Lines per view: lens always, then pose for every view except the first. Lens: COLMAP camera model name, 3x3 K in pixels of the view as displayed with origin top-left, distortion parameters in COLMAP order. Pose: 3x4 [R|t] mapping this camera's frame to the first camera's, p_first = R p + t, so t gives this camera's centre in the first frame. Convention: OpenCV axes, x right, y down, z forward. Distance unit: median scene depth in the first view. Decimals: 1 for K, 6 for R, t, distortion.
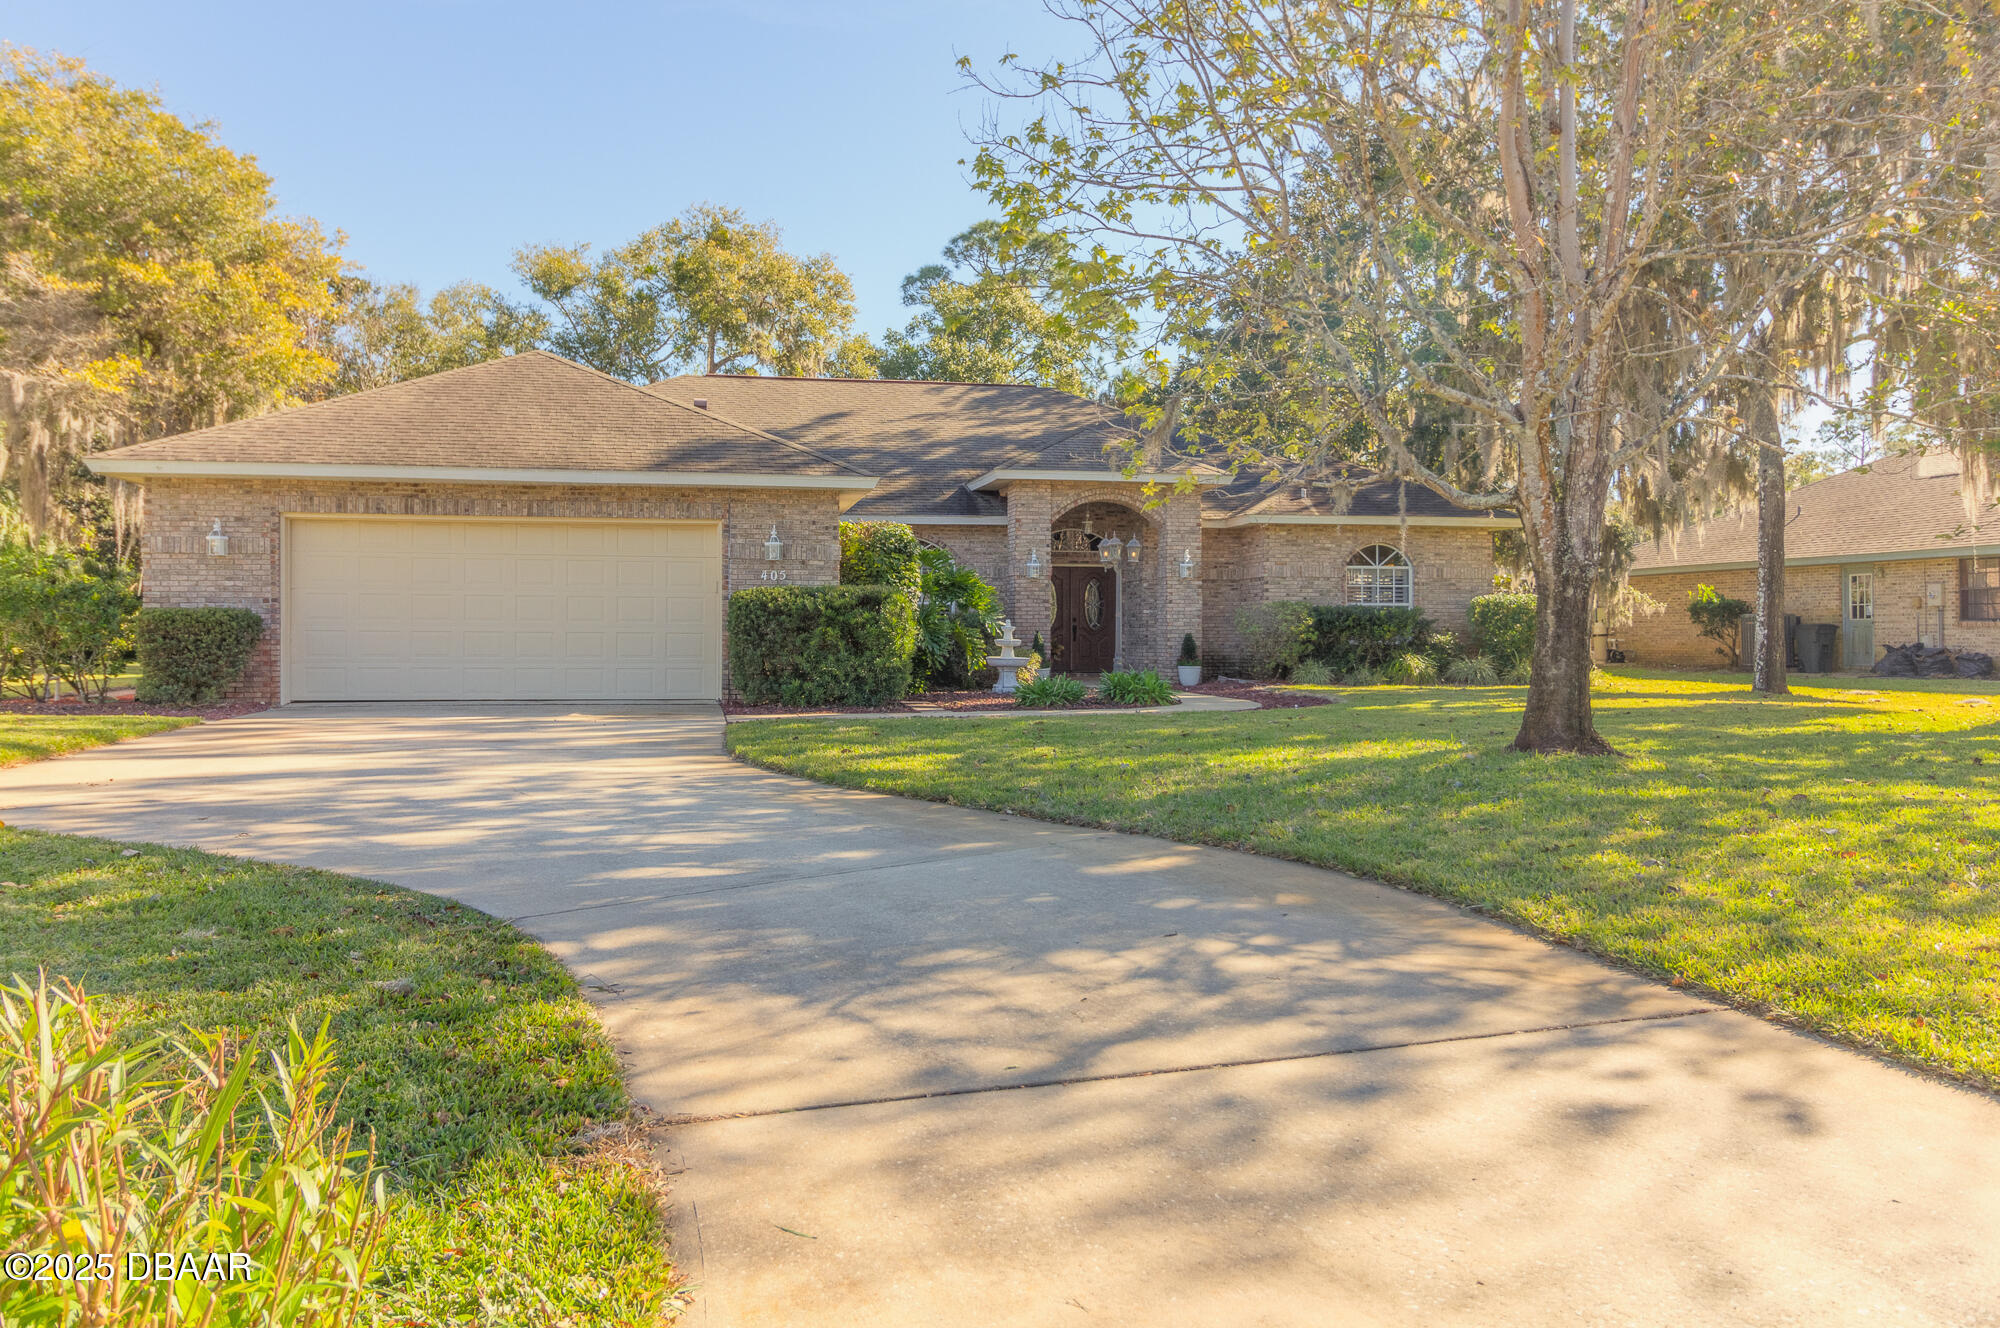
lens RADIAL K [[1493.9, 0, 998.1], [0, 1493.9, 653.1], [0, 0, 1]] dist [-0.007309, -0.001361]
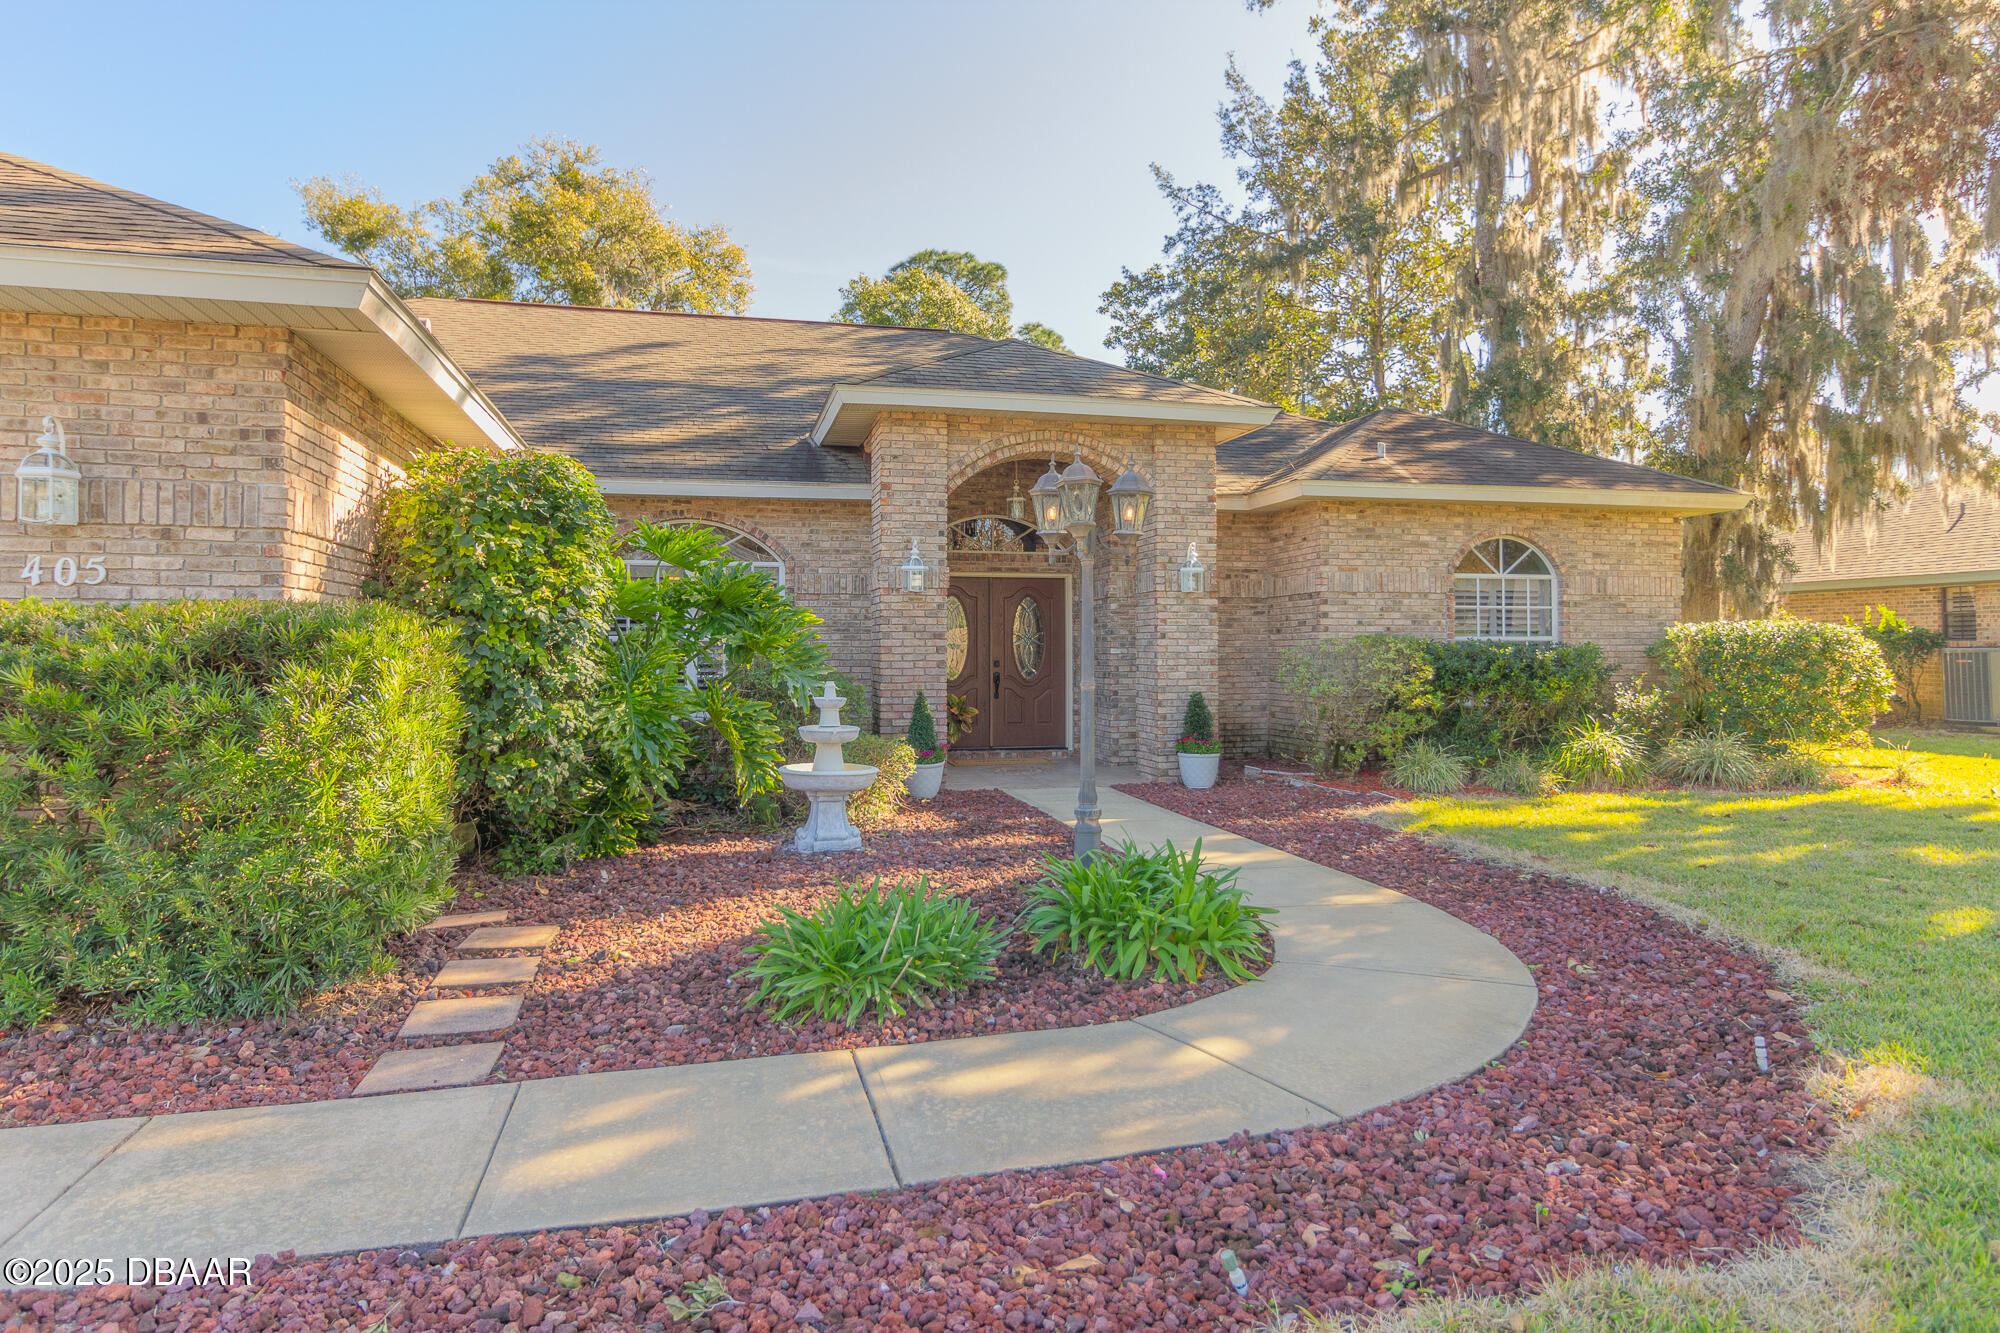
lens RADIAL K [[1196.8, 0, 1000.3], [0, 1196.8, 668.5], [0, 0, 1]] dist [0.004545, 0.000599]
pose [[0.999342, -0.002143, 0.036204, 0.037853], [0.002075, 0.999996, 0.001907, -0.022821], [-0.036208, -0.001831, 0.999343, 0.548089]]
